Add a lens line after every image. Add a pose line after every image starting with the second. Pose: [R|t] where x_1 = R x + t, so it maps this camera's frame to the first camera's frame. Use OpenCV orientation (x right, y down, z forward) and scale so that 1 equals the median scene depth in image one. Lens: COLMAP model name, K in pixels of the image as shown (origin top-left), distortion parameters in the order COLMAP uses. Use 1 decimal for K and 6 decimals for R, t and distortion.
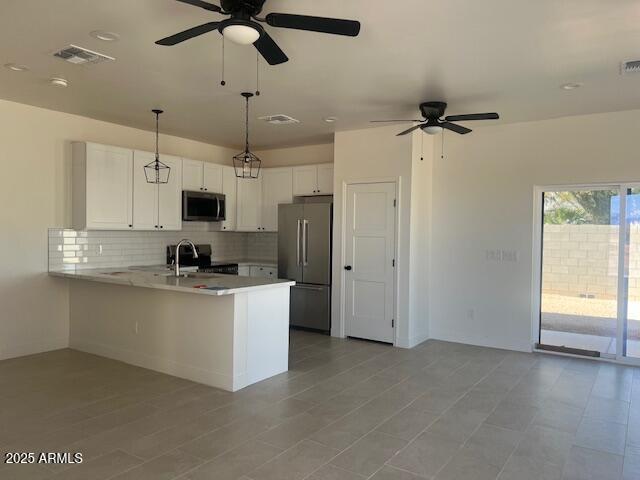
lens RADIAL K [[483.5, 0, 319.9], [0, 483.5, 241.4], [0, 0, 1]] dist [0.052785, -0.003578]
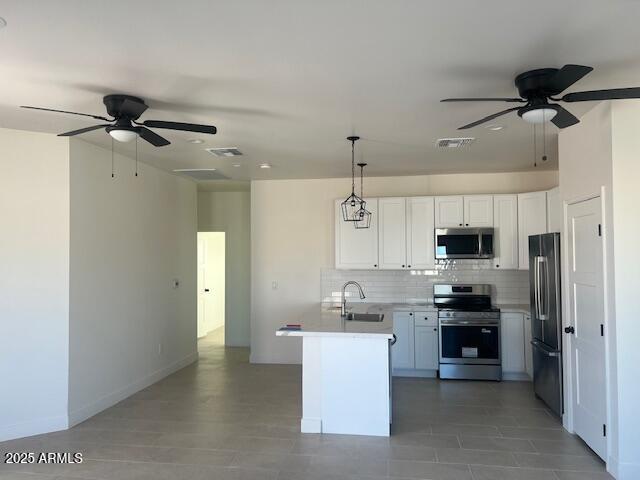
lens RADIAL K [[483.5, 0, 320.1], [0, 483.5, 238.5], [0, 0, 1]] dist [0.052785, -0.003578]
pose [[0.424092, -0.046385, -0.904430, 0.555161], [-0.007456, 0.998475, -0.054705, -0.032354], [0.905588, 0.029943, 0.423099, 0.406535]]
